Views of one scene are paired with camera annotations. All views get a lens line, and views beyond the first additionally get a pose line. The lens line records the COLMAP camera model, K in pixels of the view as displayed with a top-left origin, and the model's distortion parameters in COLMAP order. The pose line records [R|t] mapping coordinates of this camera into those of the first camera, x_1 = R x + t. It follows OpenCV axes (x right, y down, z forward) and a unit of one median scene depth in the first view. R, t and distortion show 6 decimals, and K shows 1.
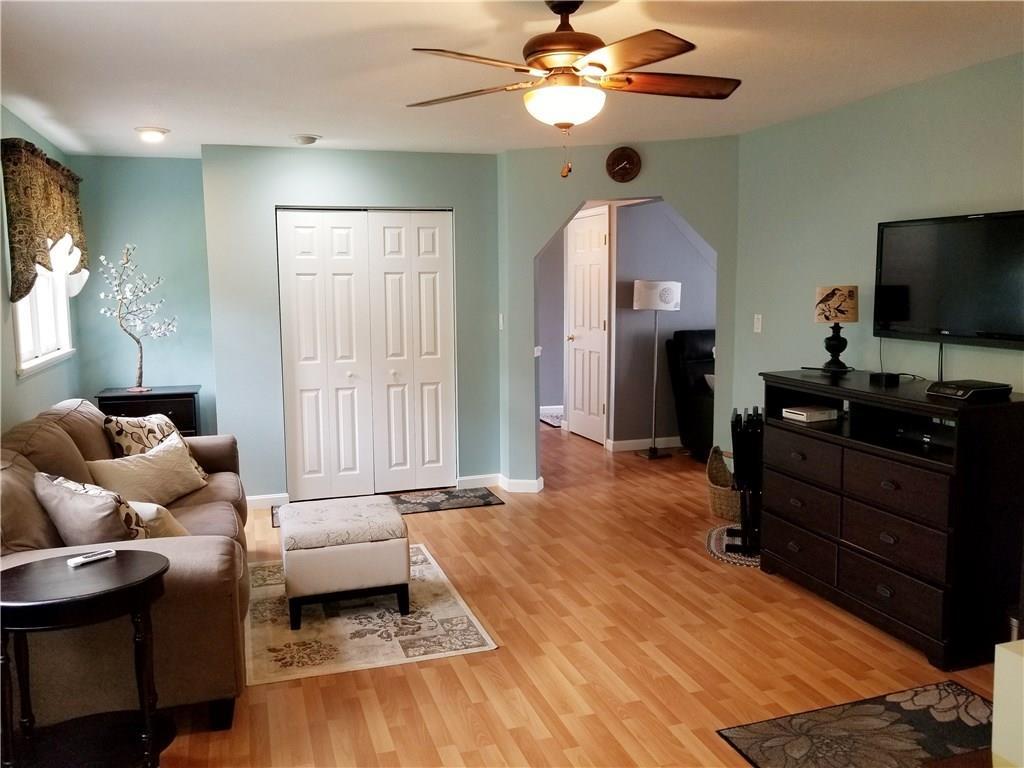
lens RADIAL K [[823.3, 0, 511.6], [0, 823.3, 381.7], [0, 0, 1]] dist [-0.001004, 0.001370]
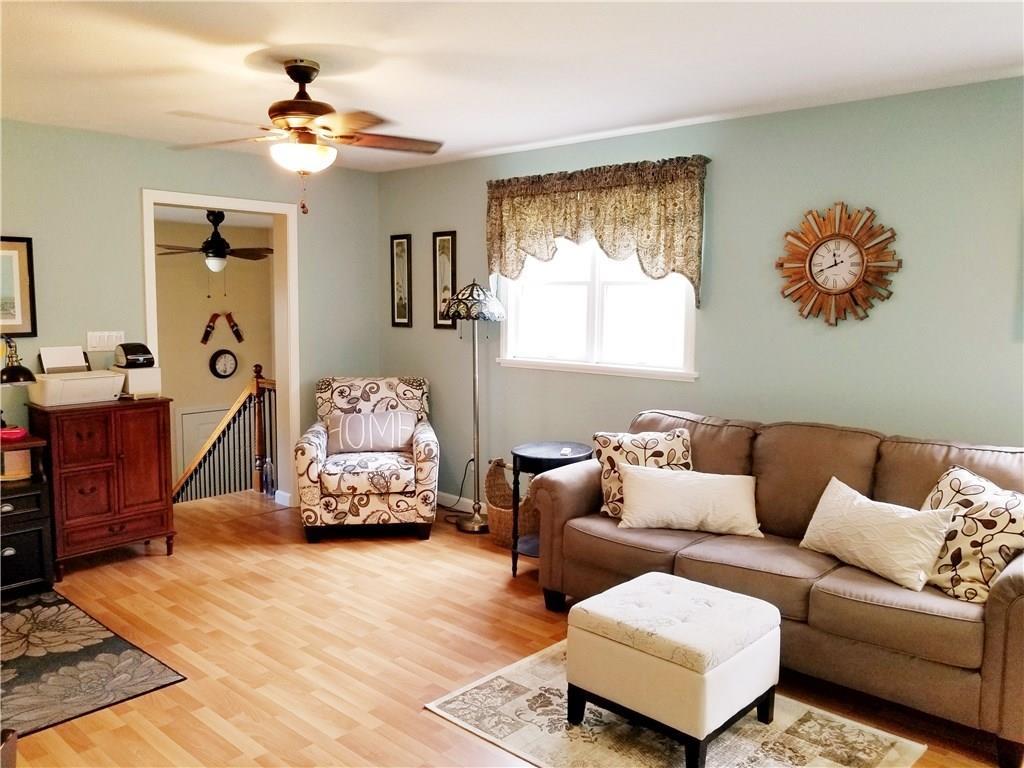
lens RADIAL K [[823.3, 0, 511.8], [0, 823.3, 381.8], [0, 0, 1]] dist [-0.001004, 0.001370]
pose [[-0.873801, 0.060141, -0.482551, 0.348980], [-0.056990, 0.972820, 0.224441, -0.258006], [0.482933, 0.223617, -0.846623, 1.931125]]
